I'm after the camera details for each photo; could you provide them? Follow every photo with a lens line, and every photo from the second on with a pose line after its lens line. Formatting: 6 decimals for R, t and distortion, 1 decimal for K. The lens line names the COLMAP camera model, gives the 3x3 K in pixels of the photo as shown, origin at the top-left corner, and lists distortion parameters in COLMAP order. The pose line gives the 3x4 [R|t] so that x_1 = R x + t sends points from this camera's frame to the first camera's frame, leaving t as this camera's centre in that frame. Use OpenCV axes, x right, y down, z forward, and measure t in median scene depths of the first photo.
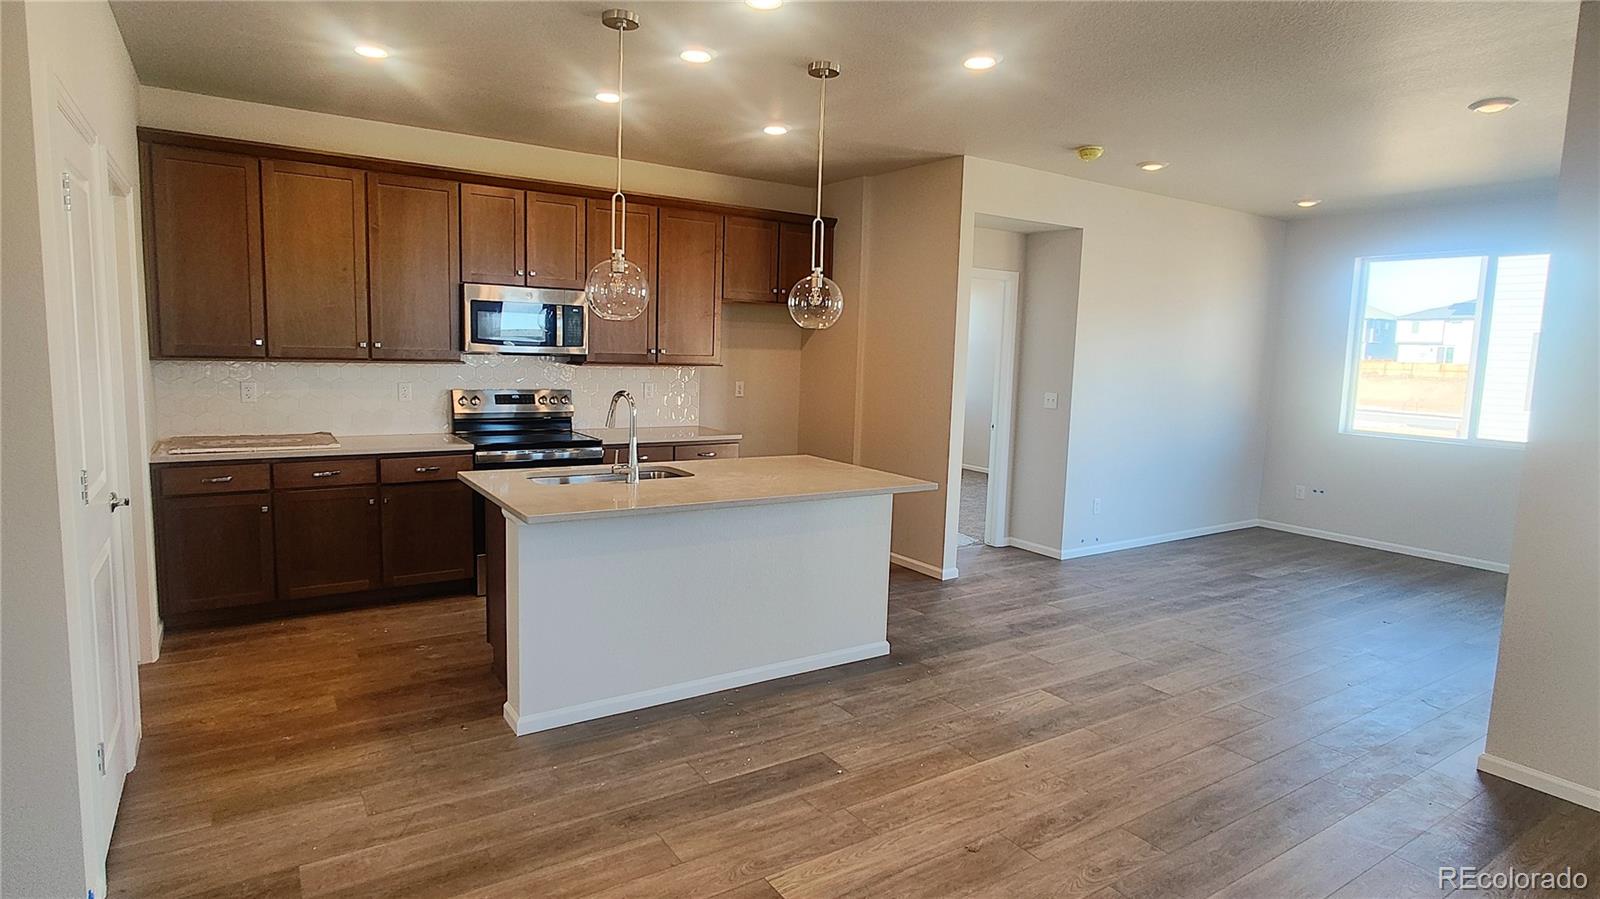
lens RADIAL K [[856.0, 0, 804.9], [0, 856.0, 448.6], [0, 0, 1]] dist [-0.000772, -0.000122]
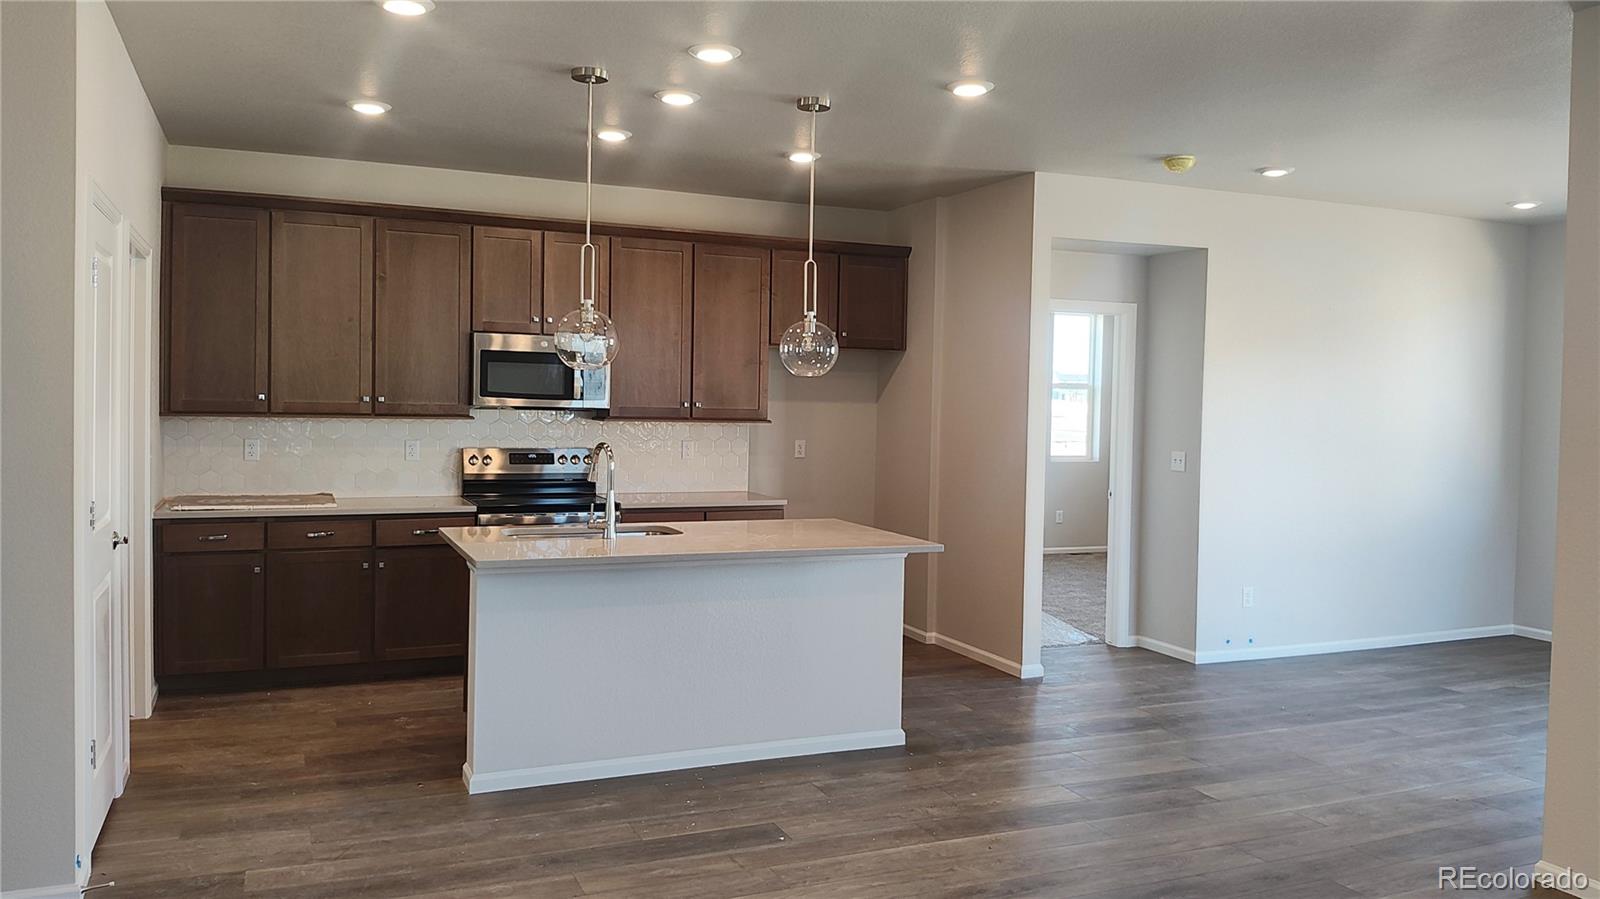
lens RADIAL K [[1200.8, 0, 819.8], [0, 1200.8, 442.8], [0, 0, 1]] dist [0.162509, -0.355005]
pose [[0.985674, -0.004716, -0.168593, 0.226826], [-0.009741, 0.996348, -0.084825, 0.039893], [0.168377, 0.085252, 0.982029, -0.257096]]
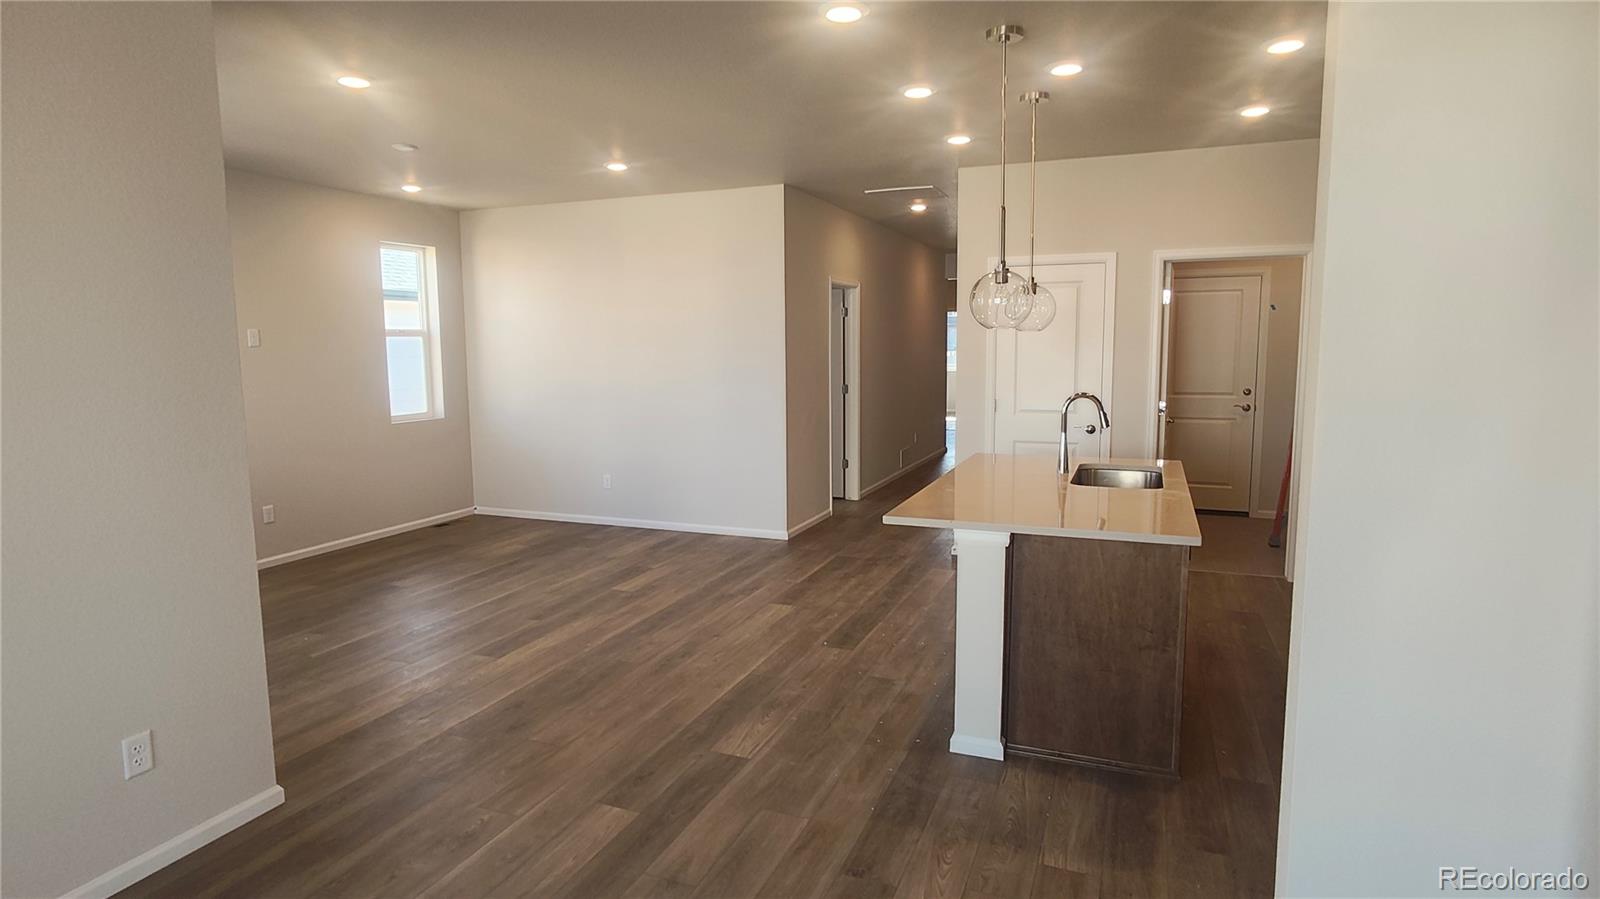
lens RADIAL K [[856.0, 0, 804.9], [0, 856.0, 448.6], [0, 0, 1]] dist [-0.000772, -0.000122]
pose [[-0.824502, 0.048793, -0.563752, 0.634581], [-0.079747, 0.976312, 0.201133, -0.170319], [0.560212, 0.210792, -0.801080, 1.510434]]
